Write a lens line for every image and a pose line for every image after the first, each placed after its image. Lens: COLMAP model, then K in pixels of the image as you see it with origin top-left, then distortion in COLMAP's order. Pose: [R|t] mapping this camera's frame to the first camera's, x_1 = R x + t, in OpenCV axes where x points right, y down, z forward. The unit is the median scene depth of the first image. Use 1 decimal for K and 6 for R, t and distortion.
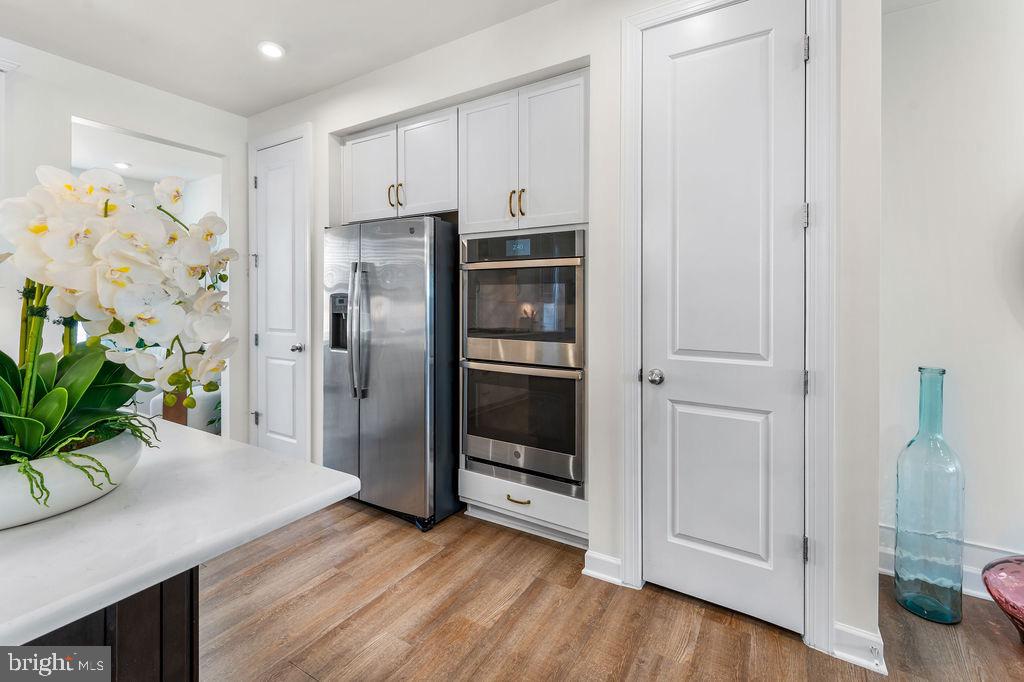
lens RADIAL K [[452.5, 0, 516.5], [0, 452.5, 300.2], [0, 0, 1]] dist [0.004825, -0.001893]
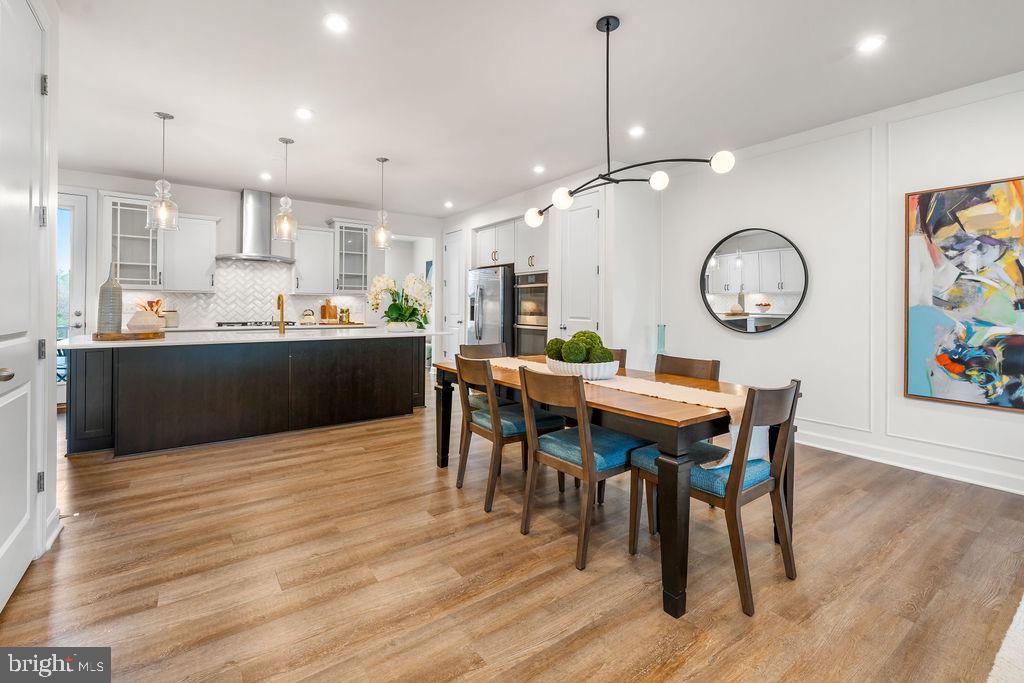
lens RADIAL K [[452.5, 0, 518.2], [0, 452.5, 309.1], [0, 0, 1]] dist [0.004825, -0.001893]
pose [[0.922518, 0.007551, -0.385880, 0.843769], [-0.006518, 0.999971, 0.003987, 0.038683], [0.385899, -0.001163, 0.922540, -1.255114]]
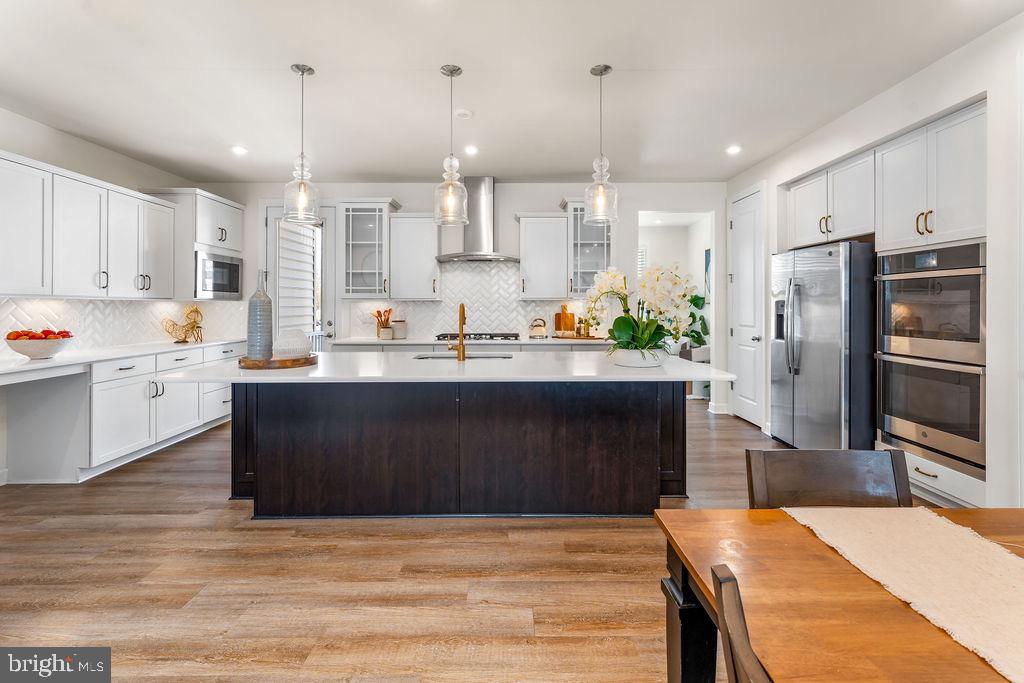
lens RADIAL K [[452.5, 0, 509.7], [0, 452.5, 305.8], [0, 0, 1]] dist [0.004825, -0.001893]
pose [[0.514258, 0.000258, -0.857635, 0.430428], [0.001522, 0.999998, 0.001213, -0.000947], [0.857634, -0.001929, 0.514257, -0.509561]]
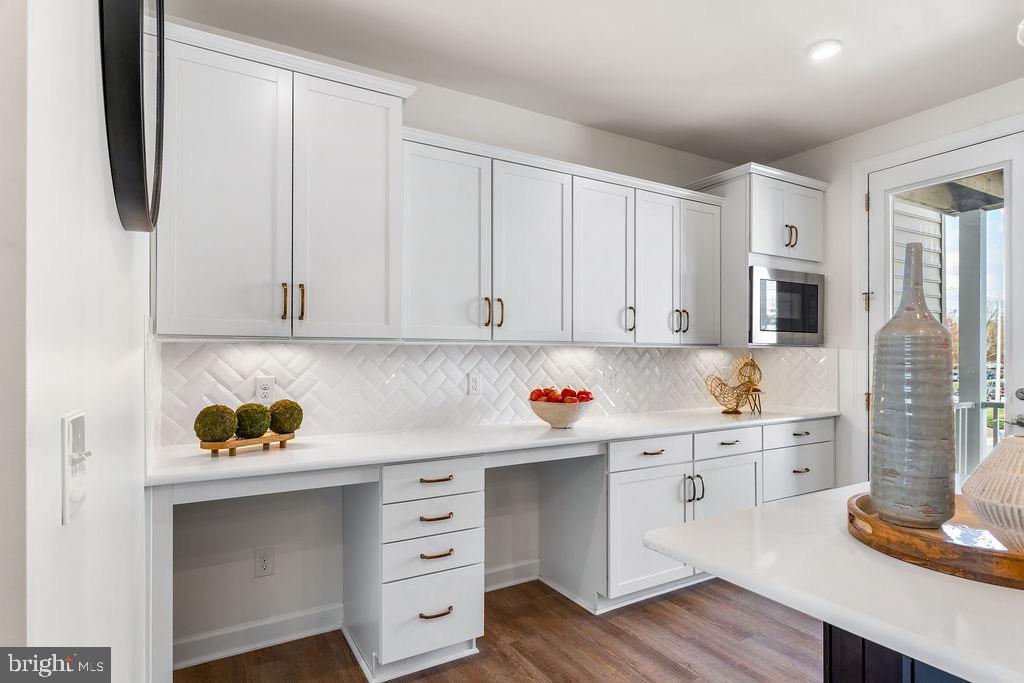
lens RADIAL K [[551.7, 0, 513.8], [0, 551.7, 351.3], [0, 0, 1]] dist [0.002041, 0.000660]
pose [[-0.471017, -0.004509, -0.882113, -0.285829], [0.003359, 0.999971, -0.006905, -0.004266], [0.882118, -0.006216, -0.470988, -0.528586]]
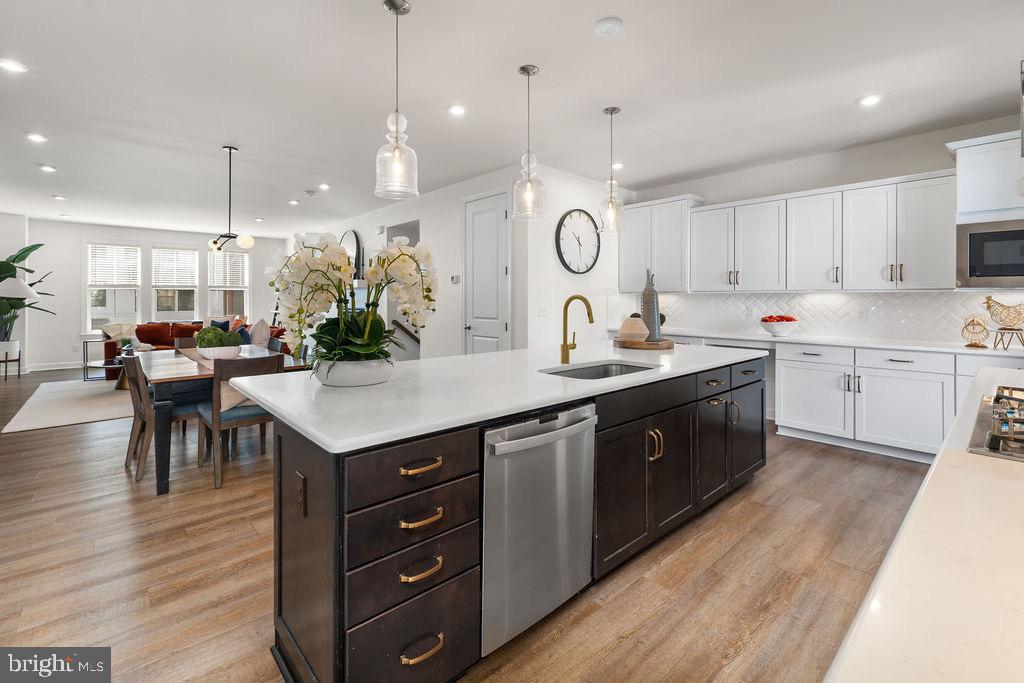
lens RADIAL K [[452.5, 0, 506.8], [0, 452.5, 298.0], [0, 0, 1]] dist [0.004825, -0.001893]
pose [[-0.956219, -0.000790, 0.292651, -0.837045], [-0.002025, 0.999990, -0.003920, 0.006899], [-0.292645, -0.004341, -0.956211, 0.990191]]
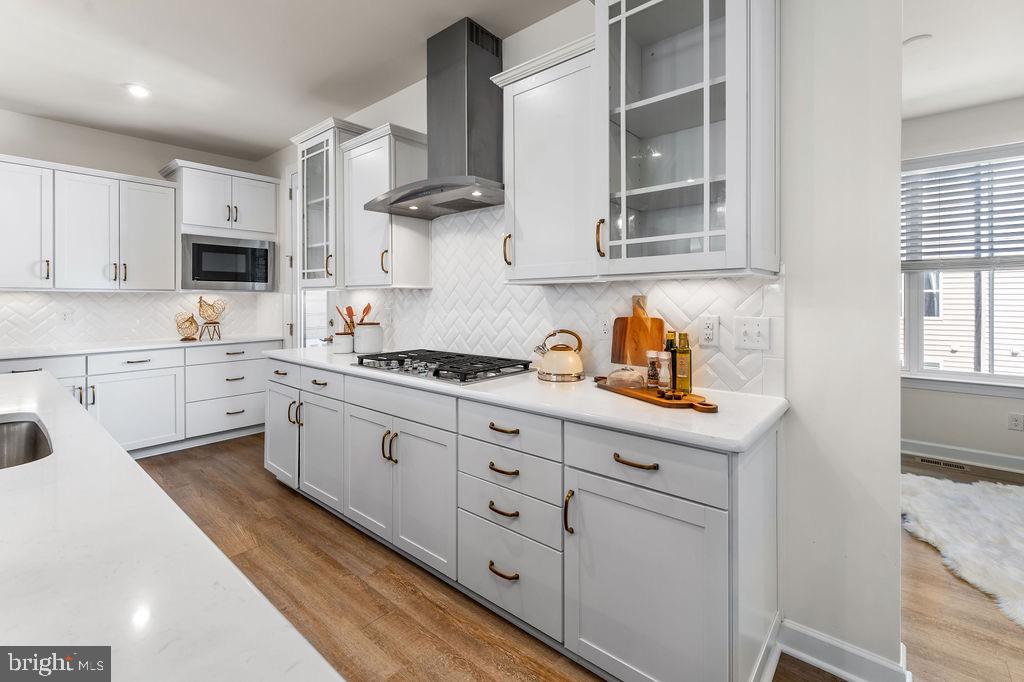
lens RADIAL K [[452.5, 0, 516.7], [0, 452.5, 299.6], [0, 0, 1]] dist [0.004825, -0.001893]
pose [[-0.155264, 0.002258, -0.987870, -0.400079], [0.002419, 0.999995, 0.001905, 0.003120], [0.987870, -0.002094, -0.155269, 0.665377]]
